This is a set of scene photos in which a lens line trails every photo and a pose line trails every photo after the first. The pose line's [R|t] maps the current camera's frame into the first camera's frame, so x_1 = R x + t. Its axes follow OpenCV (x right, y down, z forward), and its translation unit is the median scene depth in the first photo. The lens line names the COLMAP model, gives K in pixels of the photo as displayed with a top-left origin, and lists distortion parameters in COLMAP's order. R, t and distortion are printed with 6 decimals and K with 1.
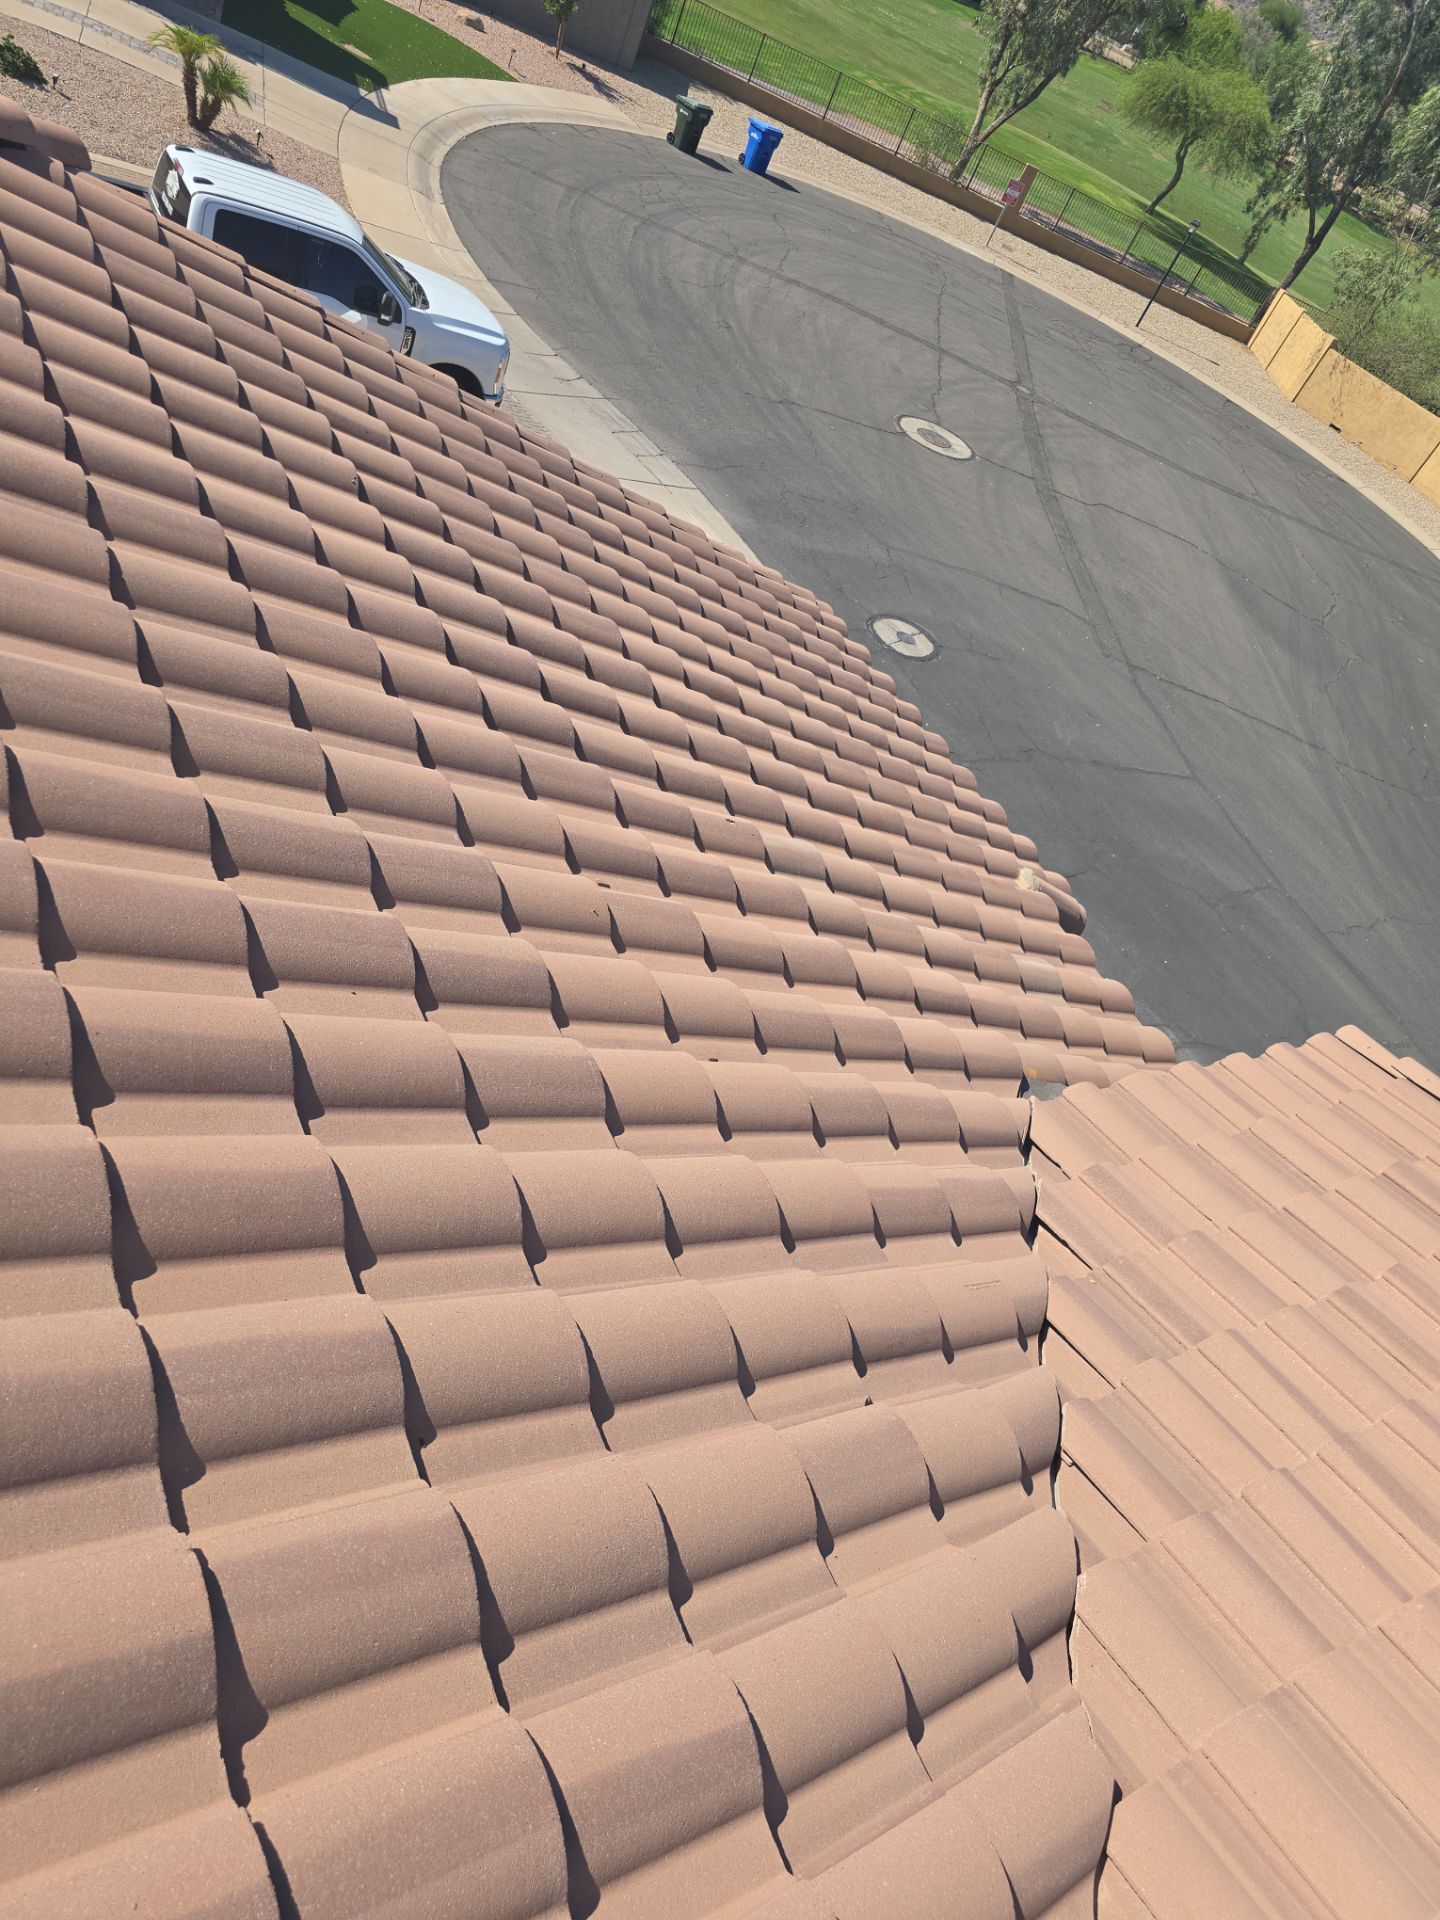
lens RADIAL K [[1326.2, 0, 720.0], [0, 1326.2, 960.0], [0, 0, 1]] dist [0.079009, -0.048488]
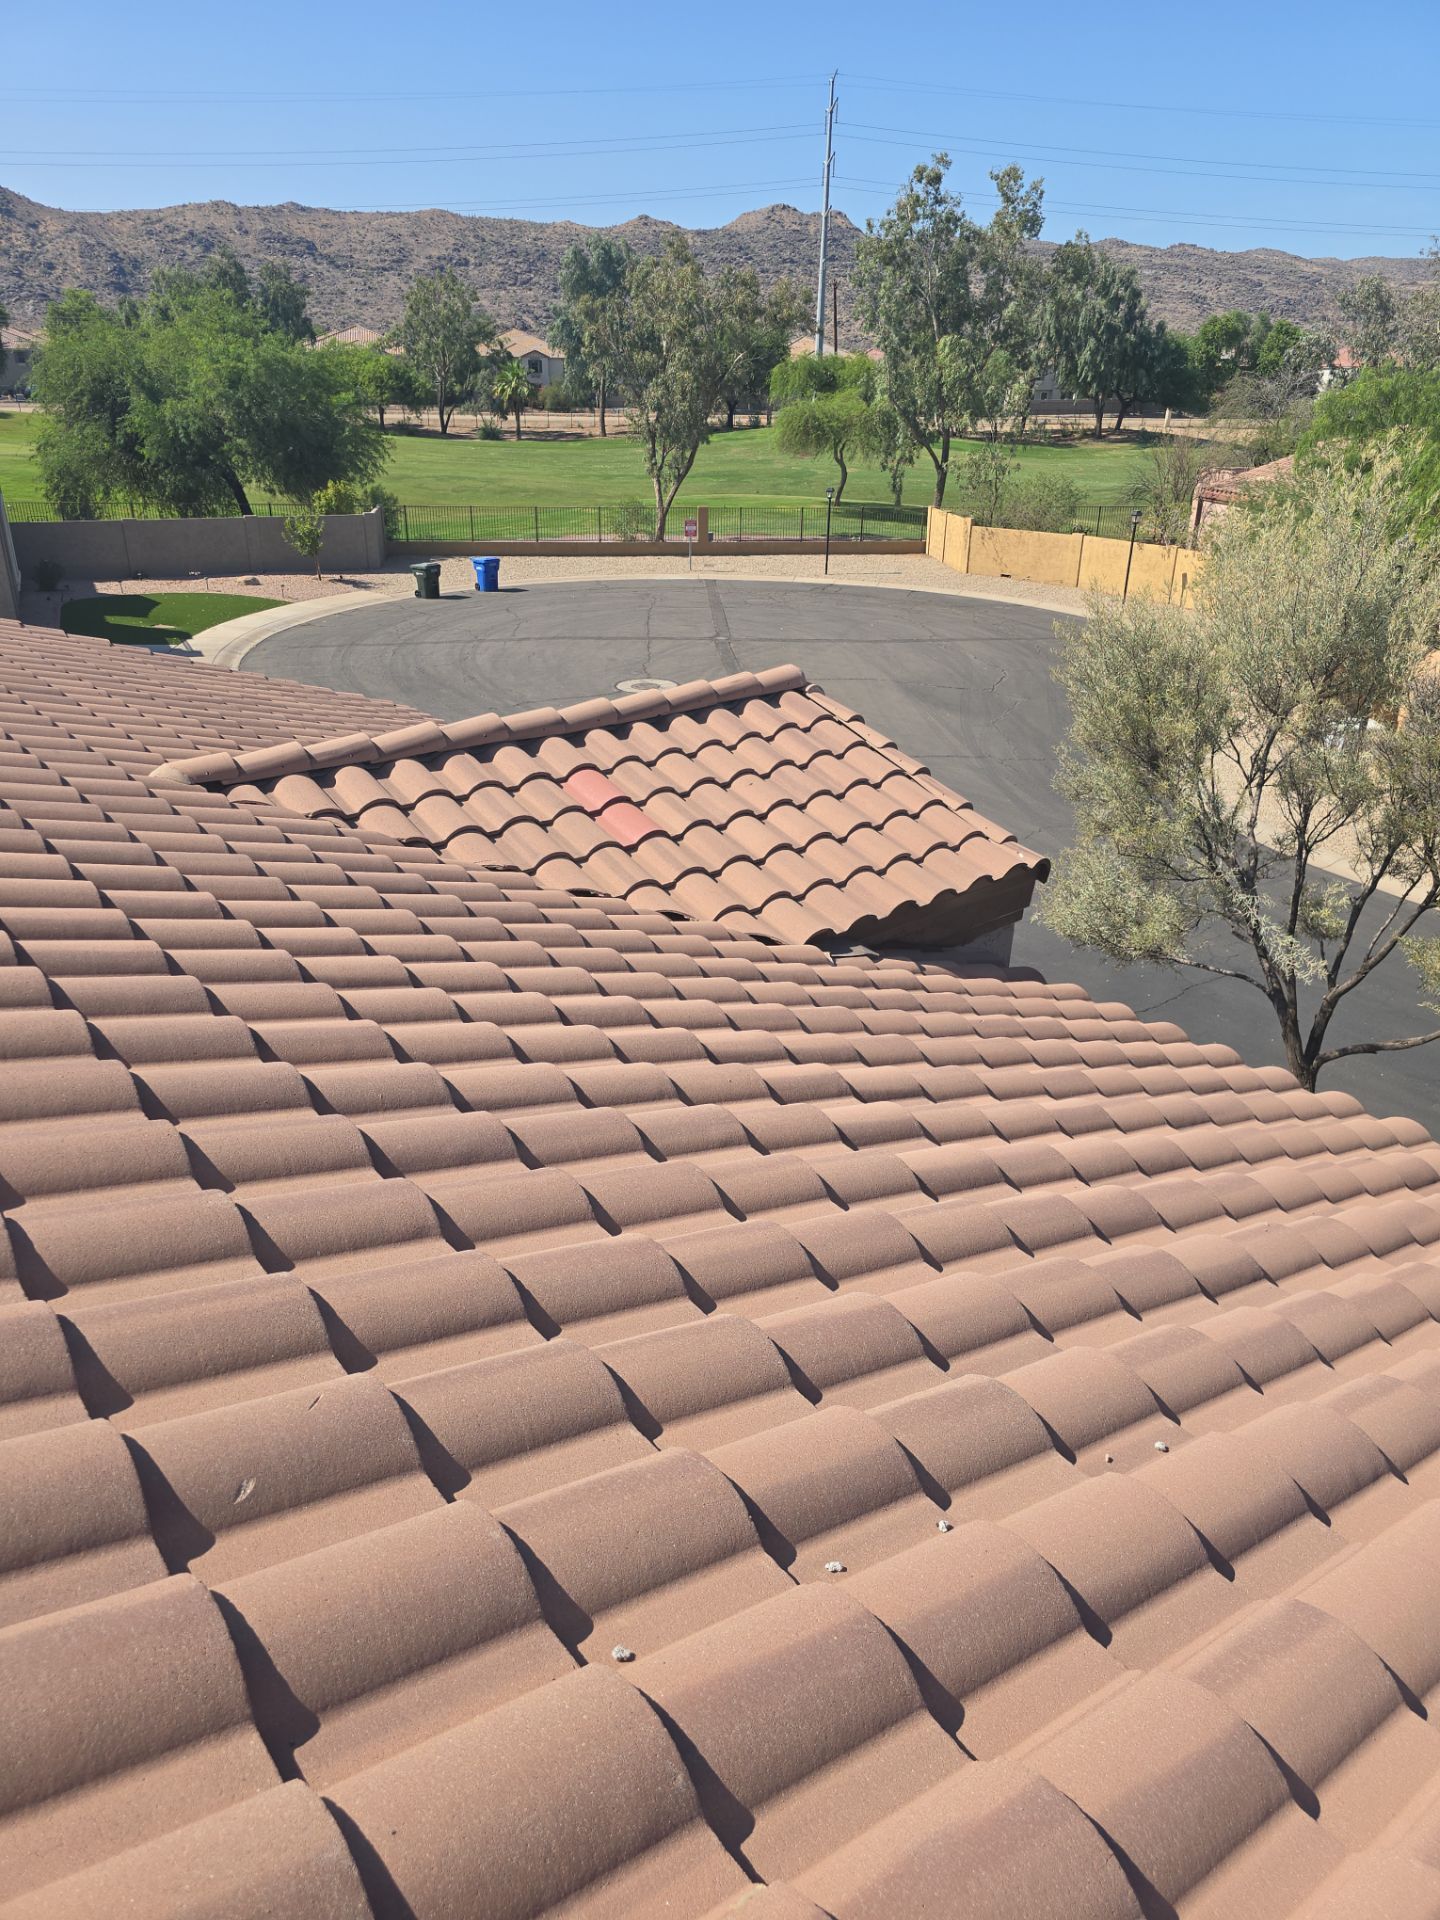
lens RADIAL K [[1326.2, 0, 720.0], [0, 1326.2, 960.0], [0, 0, 1]] dist [0.079009, -0.048488]
pose [[0.917793, -0.396945, -0.009581, 0.101742], [0.378998, 0.882983, -0.276951, 0.176728], [0.118394, 0.250552, 0.960836, -0.126380]]
